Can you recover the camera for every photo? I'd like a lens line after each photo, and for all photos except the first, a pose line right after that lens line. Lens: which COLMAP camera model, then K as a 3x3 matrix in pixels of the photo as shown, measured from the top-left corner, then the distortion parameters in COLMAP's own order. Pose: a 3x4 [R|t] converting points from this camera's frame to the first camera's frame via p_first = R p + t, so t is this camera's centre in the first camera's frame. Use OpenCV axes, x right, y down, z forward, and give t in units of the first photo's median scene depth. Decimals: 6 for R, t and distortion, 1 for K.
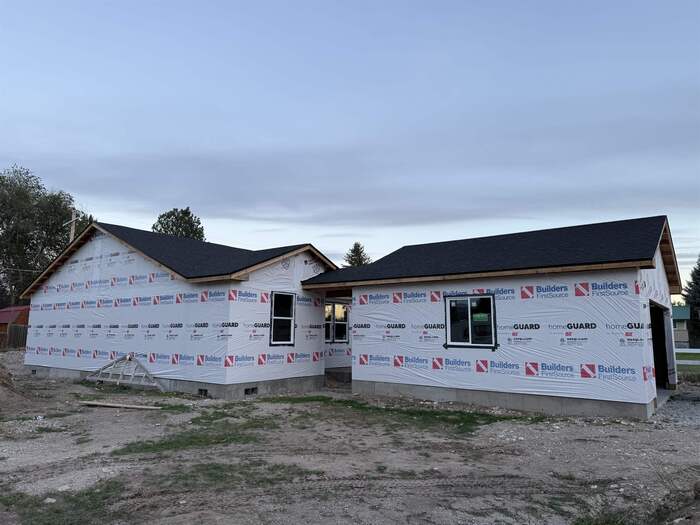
lens RADIAL K [[488.9, 0, 350.0], [0, 488.9, 262.5], [0, 0, 1]] dist [0.097306, -0.100219]
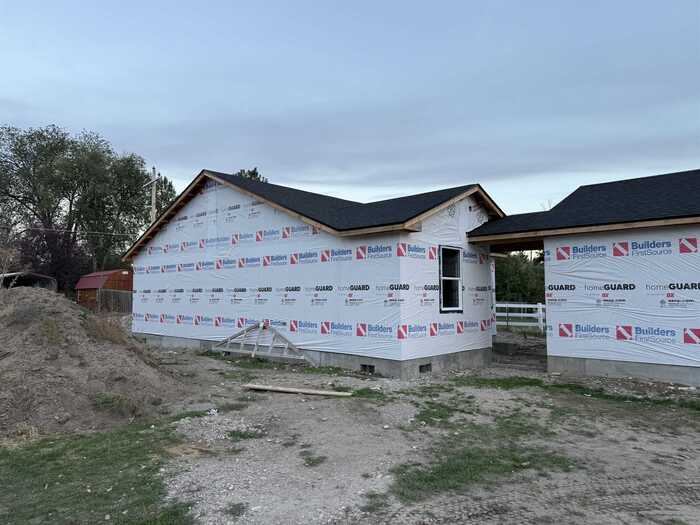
lens RADIAL K [[489.0, 0, 350.0], [0, 489.0, 262.5], [0, 0, 1]] dist [0.154647, -0.243168]
pose [[0.995243, -0.016624, -0.095999, -0.227325], [0.023740, 0.997015, 0.073463, 0.024795], [0.094491, -0.075392, 0.992667, 0.190205]]
